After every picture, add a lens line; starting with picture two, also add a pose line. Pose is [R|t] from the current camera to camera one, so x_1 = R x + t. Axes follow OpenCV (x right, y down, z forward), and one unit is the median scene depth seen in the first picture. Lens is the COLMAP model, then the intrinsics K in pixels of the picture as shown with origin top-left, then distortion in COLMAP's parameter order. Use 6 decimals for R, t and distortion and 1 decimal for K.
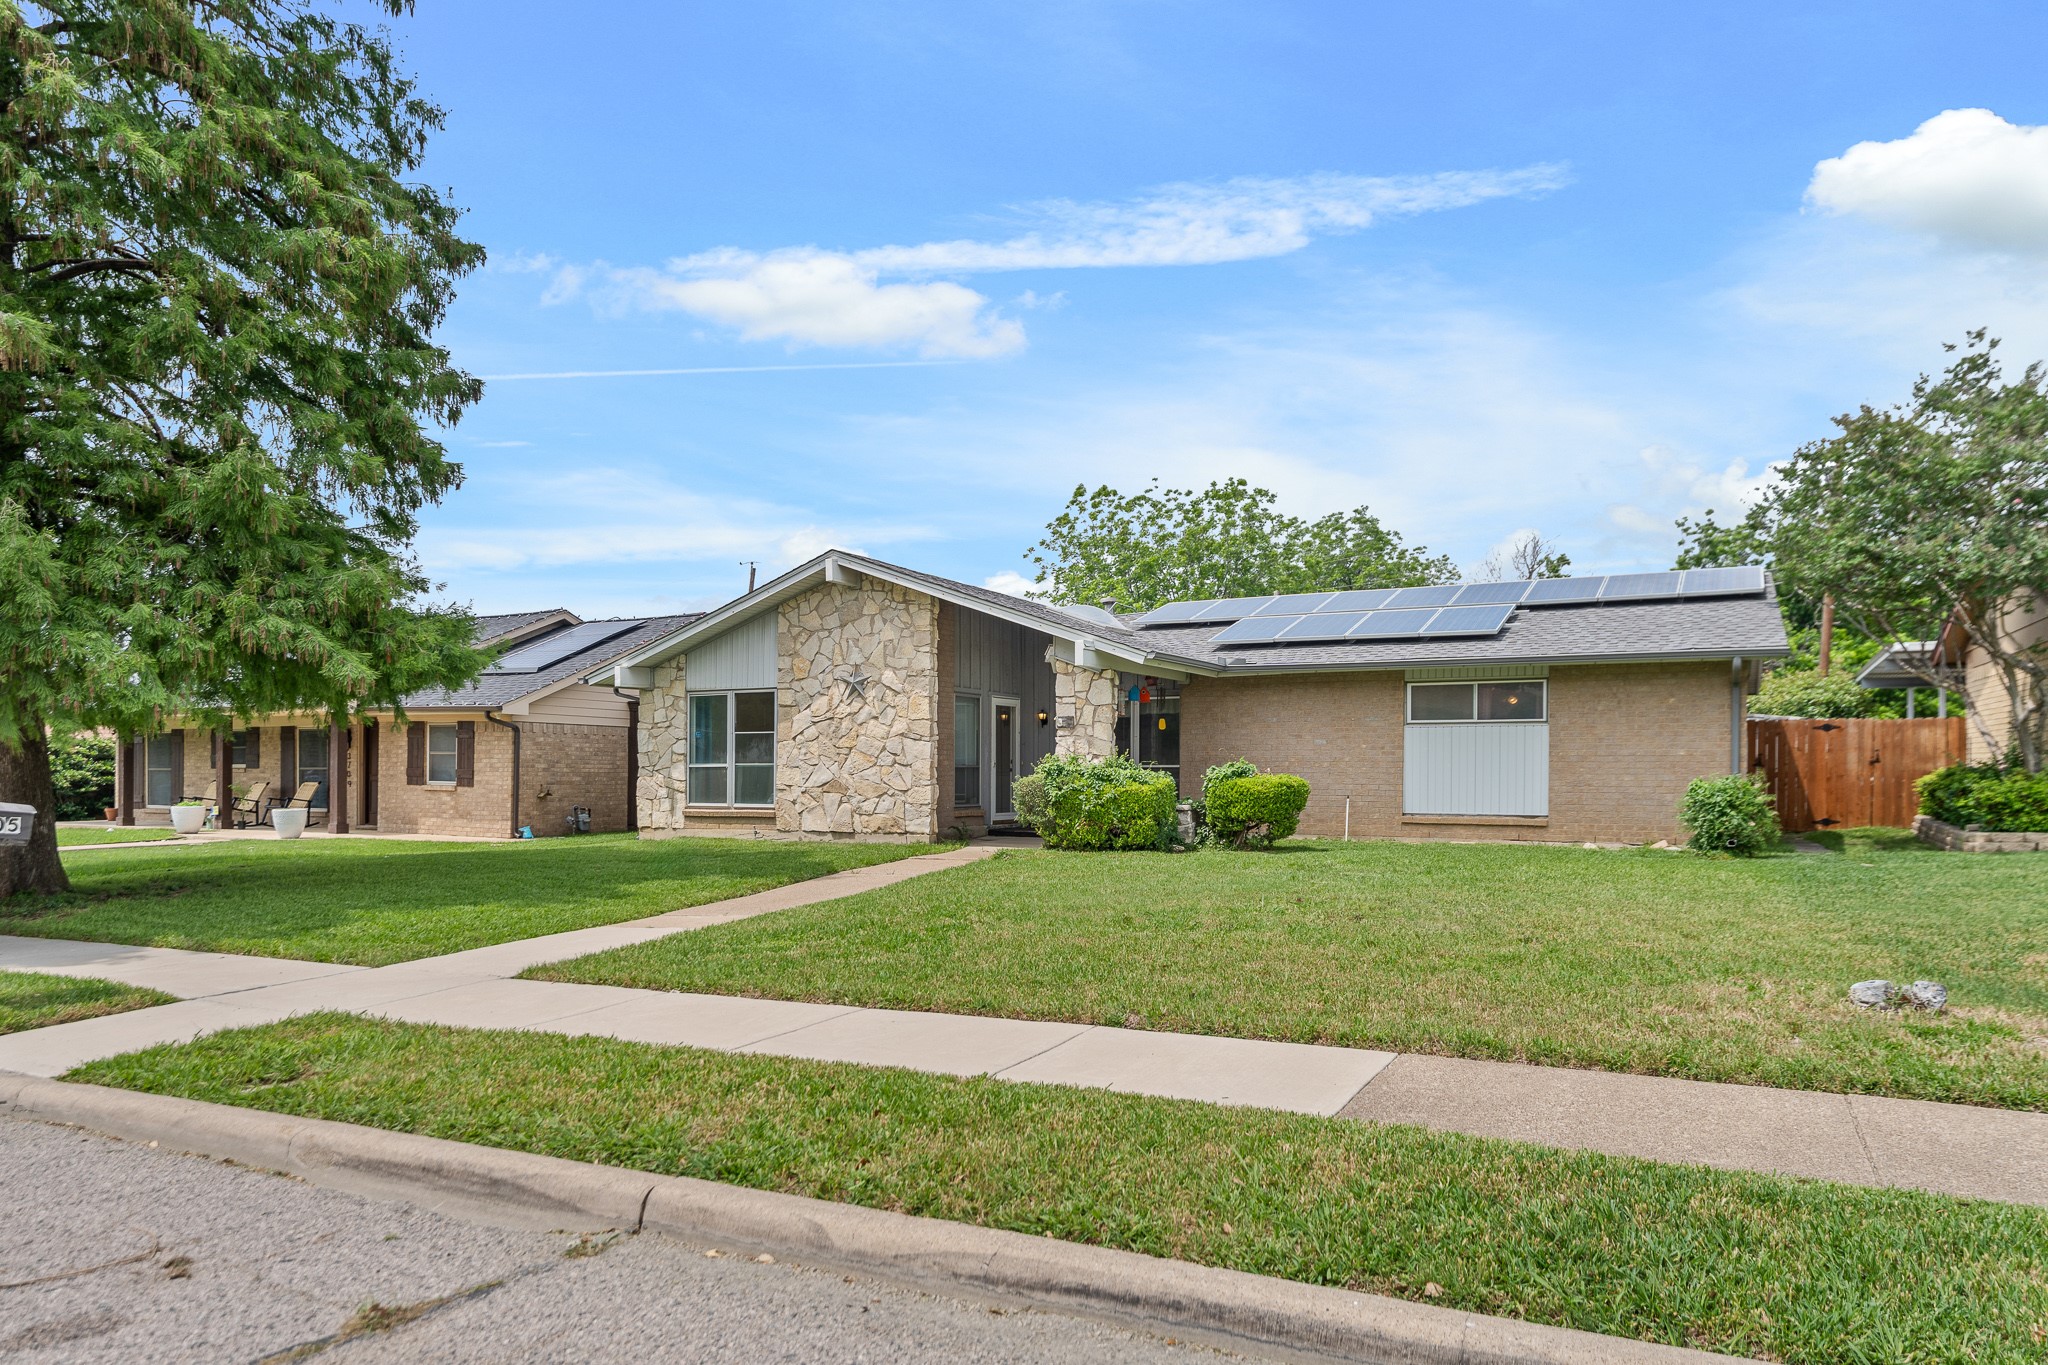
lens RADIAL K [[1230.2, 0, 1066.0], [0, 1230.2, 691.2], [0, 0, 1]] dist [0.003146, 0.012173]
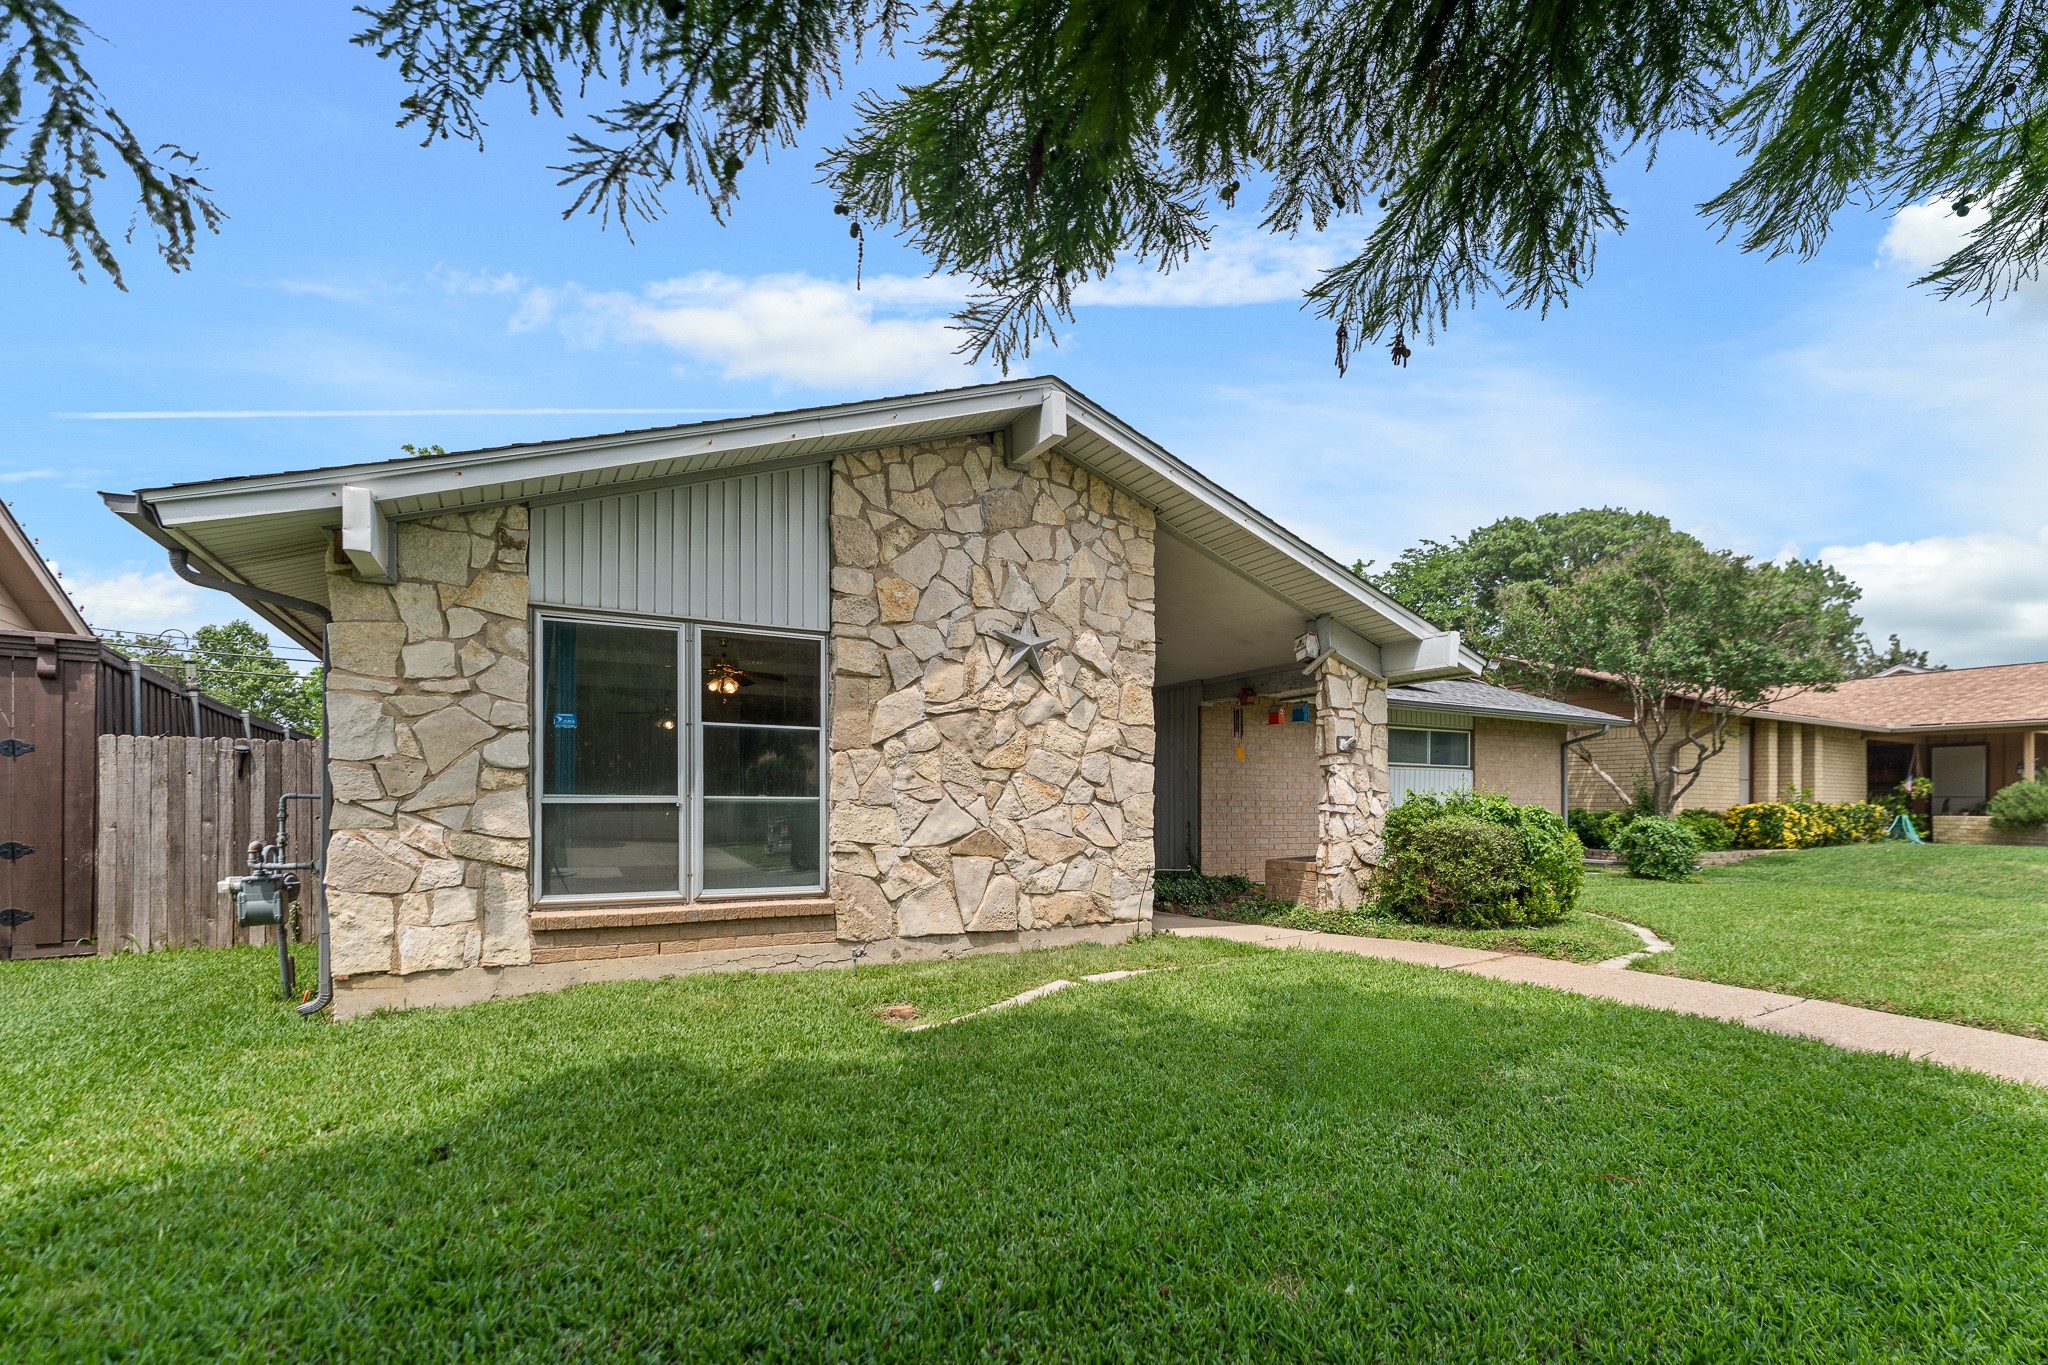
lens RADIAL K [[872.0, 0, 1024.5], [0, 872.0, 781.4], [0, 0, 1]] dist [-0.000033, -0.000083]
pose [[0.598359, 0.024686, 0.800848, -0.463424], [-0.056442, 0.998341, 0.011397, 0.045938], [-0.799238, -0.052021, 0.598760, 0.763979]]
